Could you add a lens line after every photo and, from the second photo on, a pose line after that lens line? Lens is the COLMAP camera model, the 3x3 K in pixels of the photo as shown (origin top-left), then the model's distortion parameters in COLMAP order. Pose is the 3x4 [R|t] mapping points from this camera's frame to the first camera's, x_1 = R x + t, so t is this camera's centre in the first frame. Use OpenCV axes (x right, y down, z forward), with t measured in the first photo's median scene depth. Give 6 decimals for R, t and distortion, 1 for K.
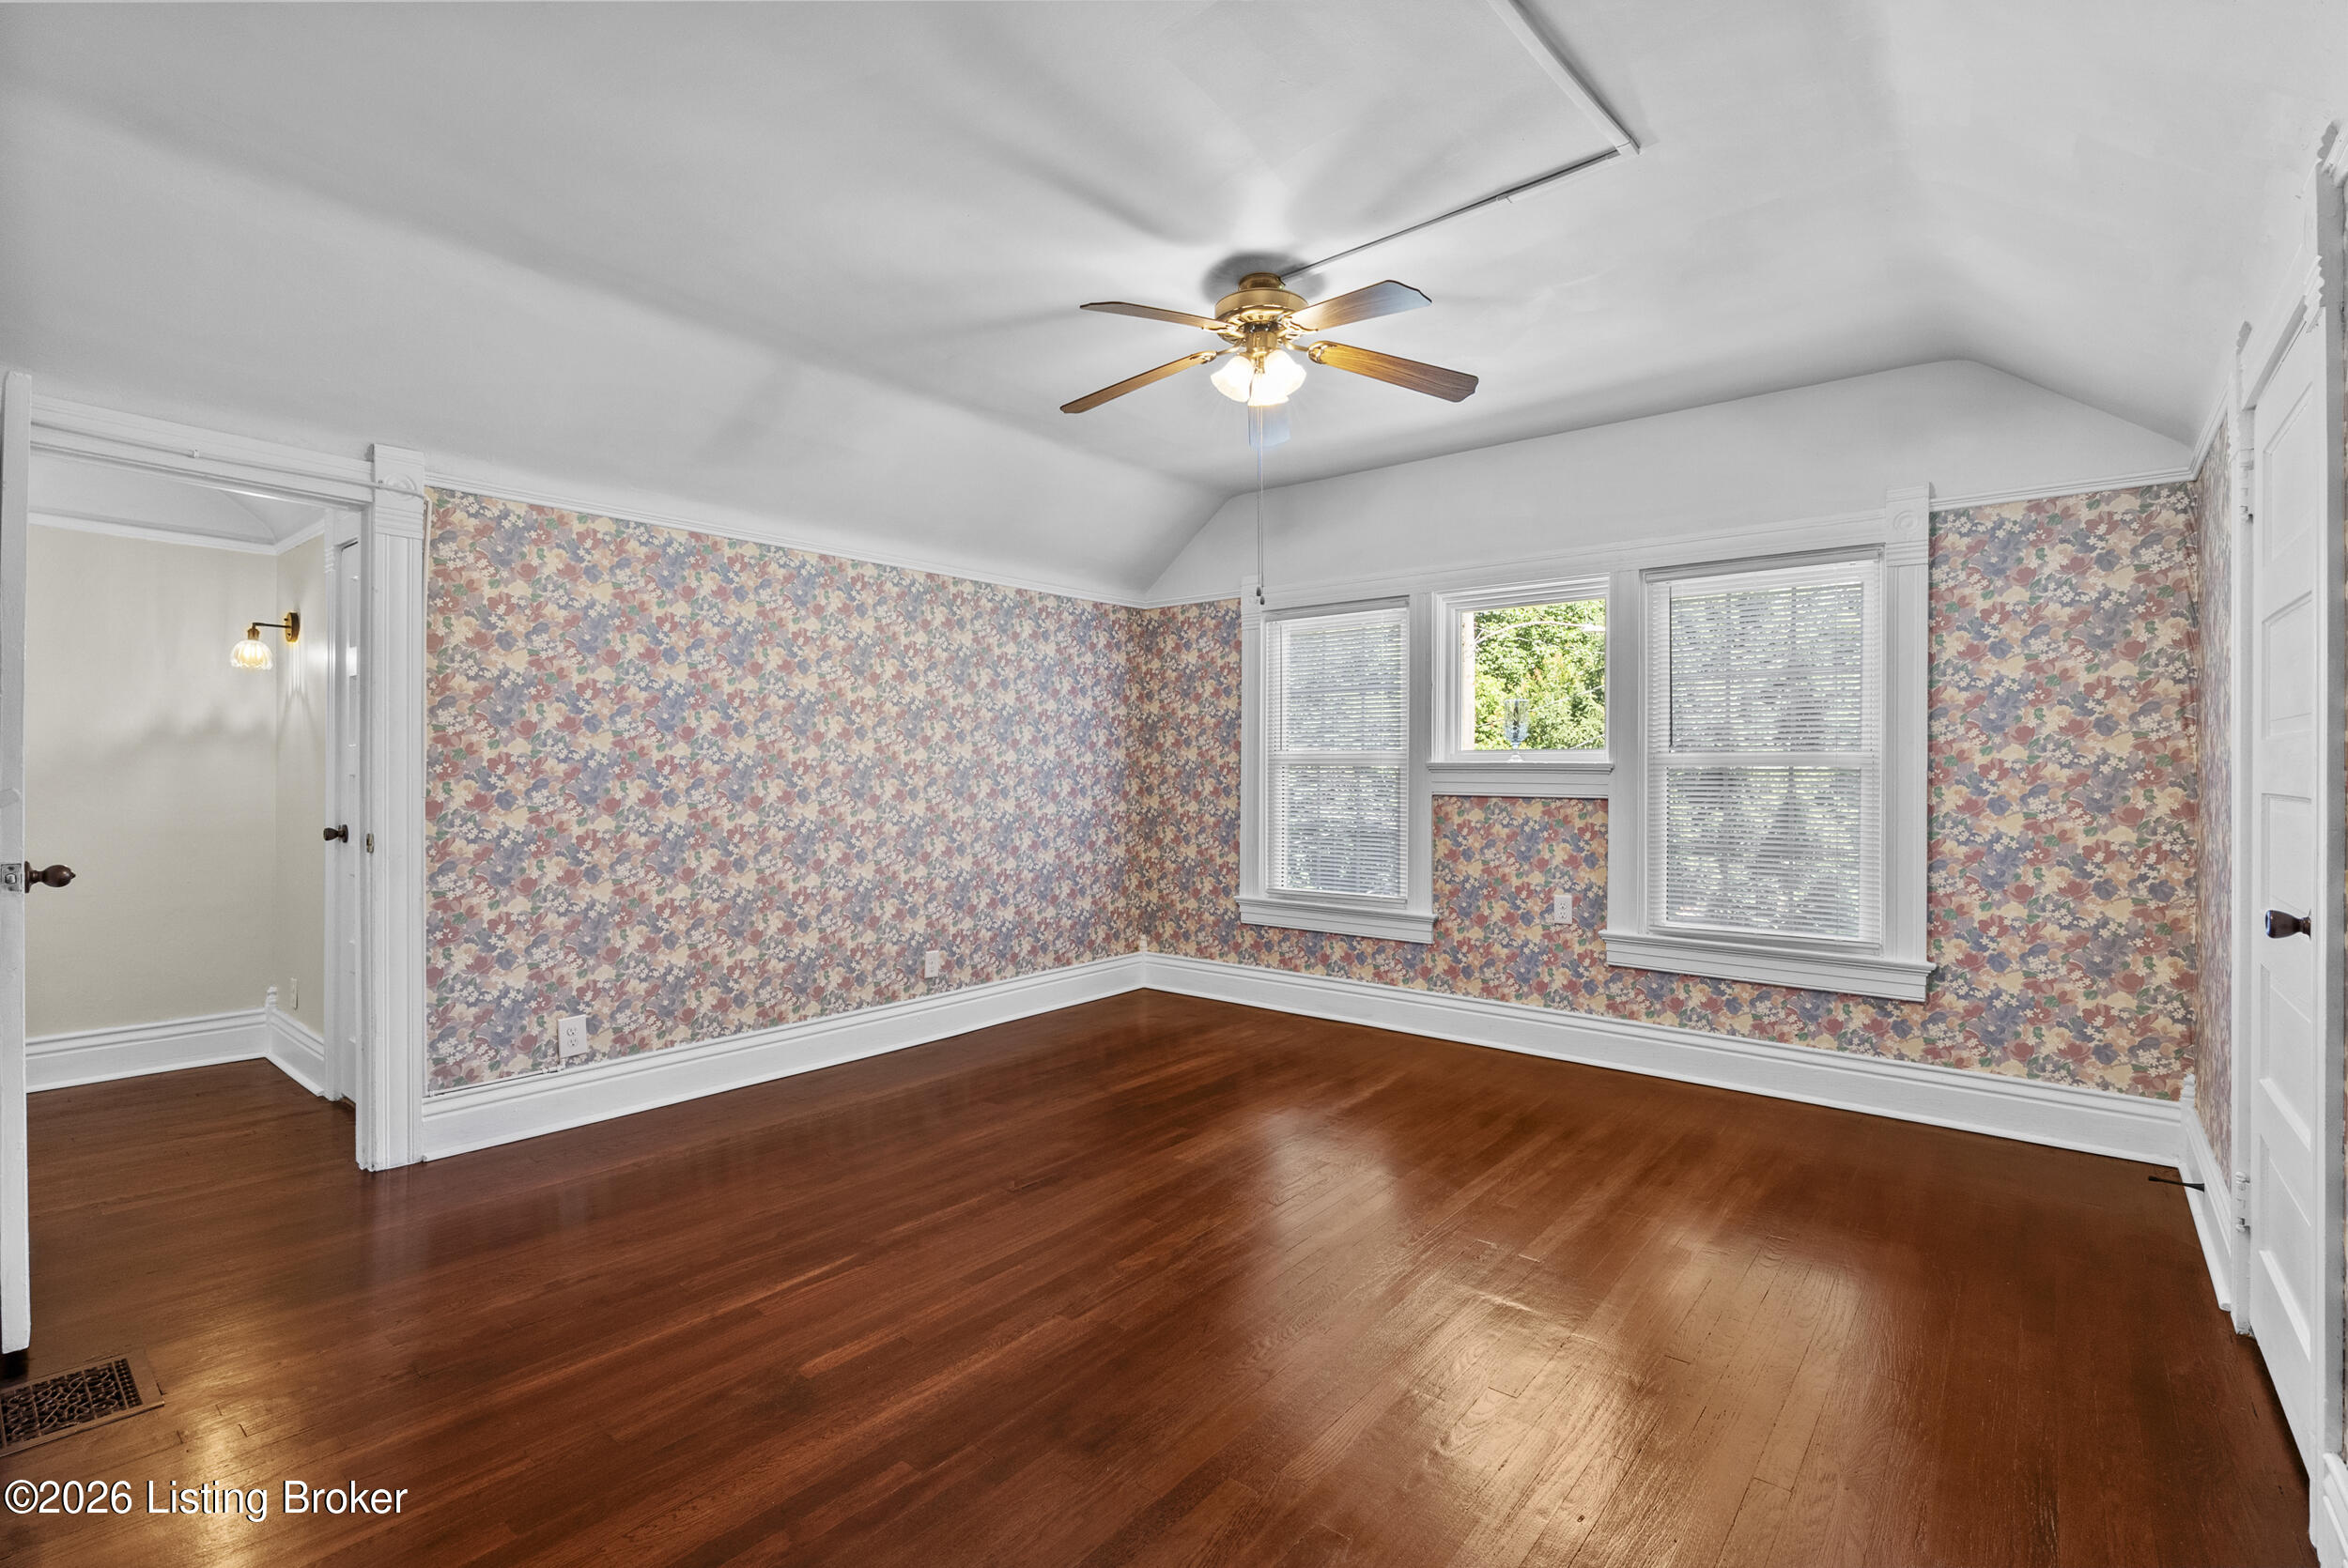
lens RADIAL K [[1061.4, 0, 1180.7], [0, 1061.4, 780.8], [0, 0, 1]] dist [-0.011031, 0.003662]
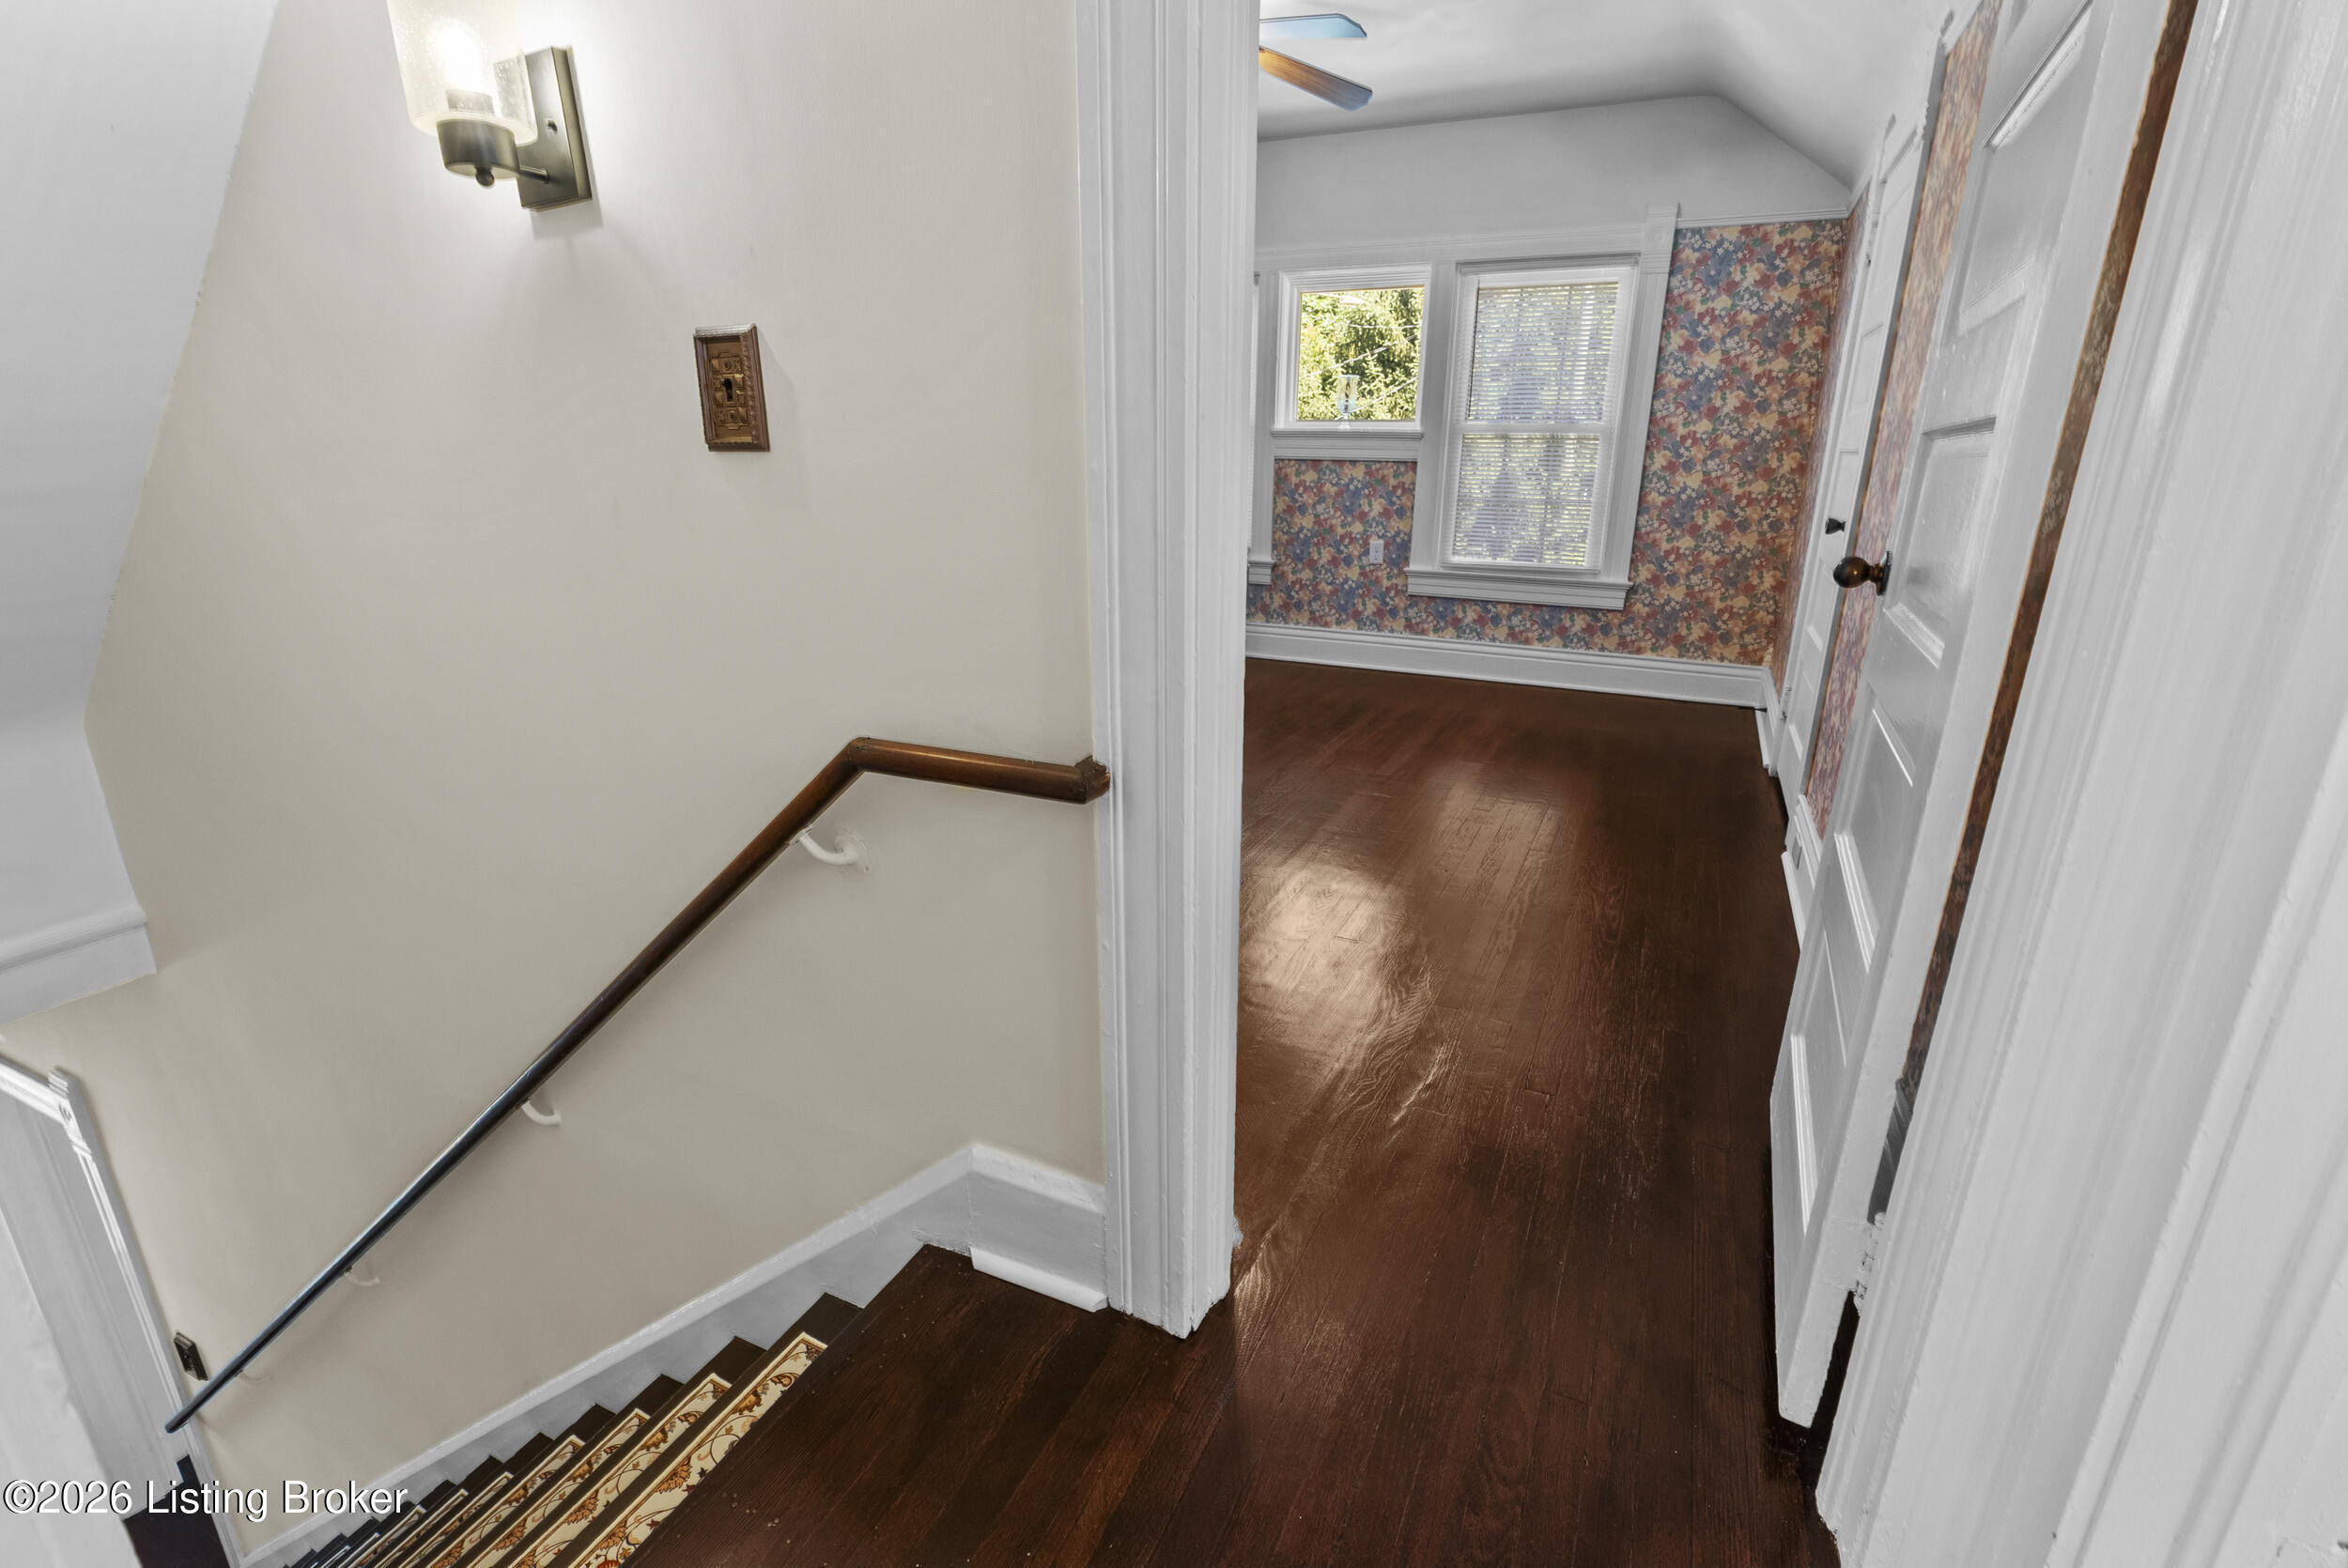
lens RADIAL K [[1061.4, 0, 1178.1], [0, 1061.4, 795.0], [0, 0, 1]] dist [-0.011031, 0.003662]
pose [[0.969645, -0.069062, 0.234561, -0.236367], [-0.005642, 0.952709, 0.303830, 0.016978], [-0.244451, -0.295931, 0.923400, -0.254863]]
